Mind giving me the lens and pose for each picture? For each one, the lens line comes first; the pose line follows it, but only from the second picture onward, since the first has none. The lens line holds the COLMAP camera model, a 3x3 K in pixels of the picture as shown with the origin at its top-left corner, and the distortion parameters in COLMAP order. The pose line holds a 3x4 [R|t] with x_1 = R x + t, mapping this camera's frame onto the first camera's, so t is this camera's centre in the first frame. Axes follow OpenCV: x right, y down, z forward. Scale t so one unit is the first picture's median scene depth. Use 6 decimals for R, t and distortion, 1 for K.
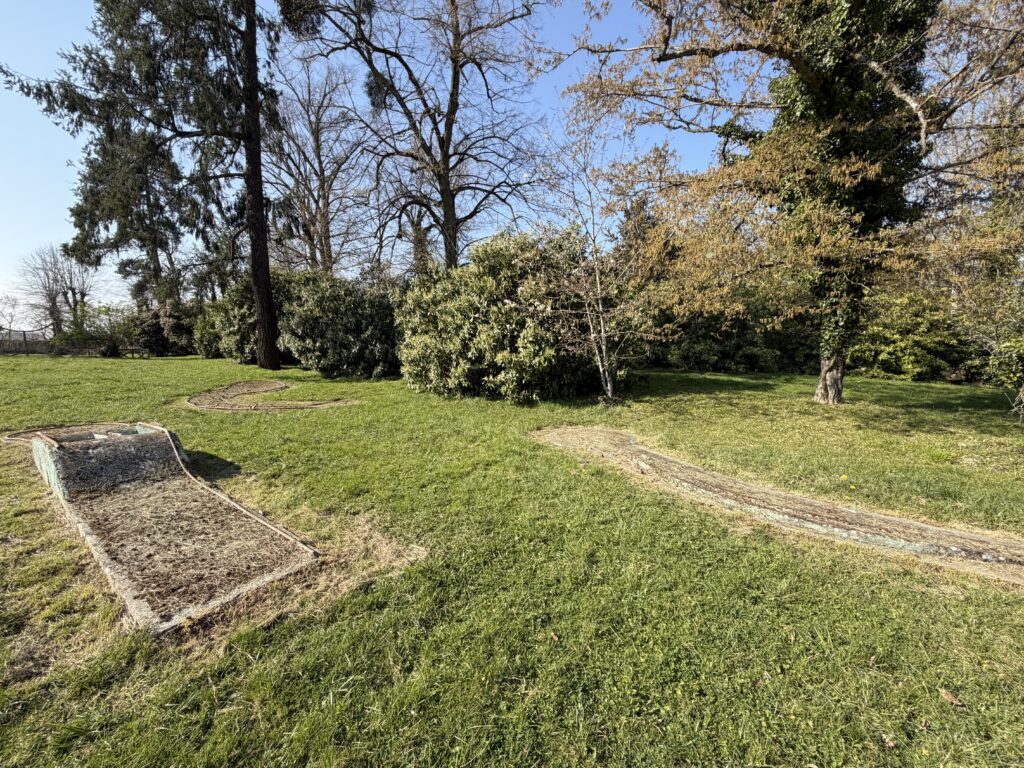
lens RADIAL K [[408.9, 0, 511.6], [0, 408.9, 390.9], [0, 0, 1]] dist [-0.000690, -0.000082]
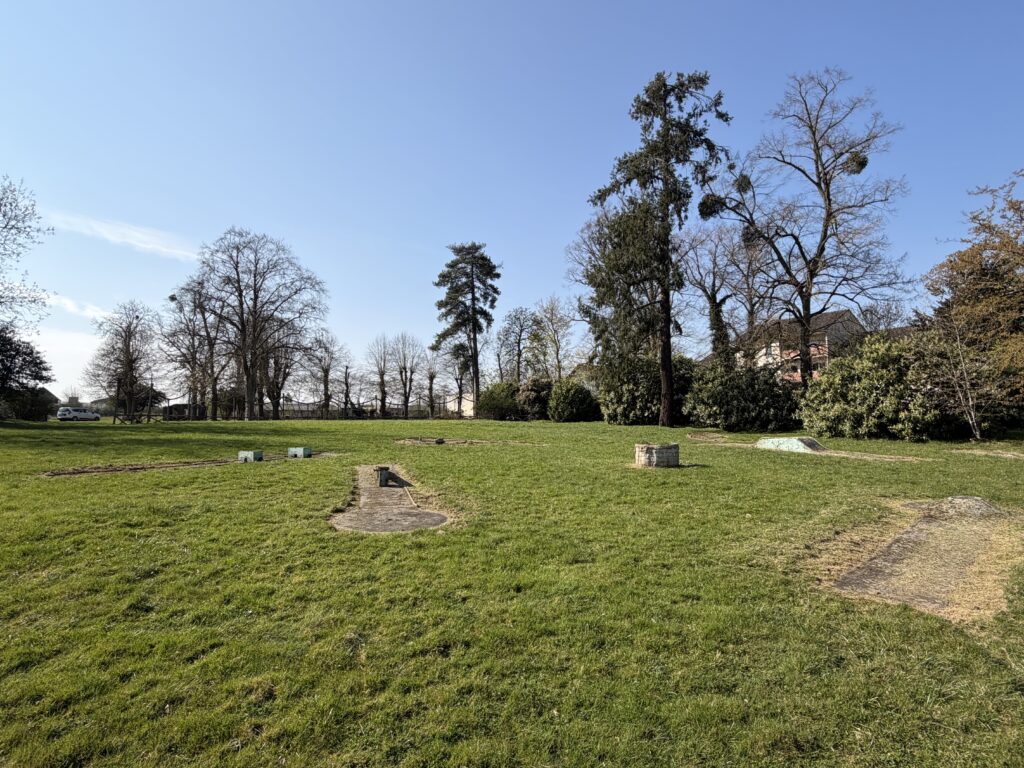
lens RADIAL K [[541.2, 0, 513.2], [0, 541.2, 384.7], [0, 0, 1]] dist [-0.005430, 0.002982]
pose [[0.916893, -0.031030, -0.397924, -0.607516], [-0.032510, 0.987855, -0.151943, 0.191276], [0.397806, 0.152252, 0.904748, -1.753571]]
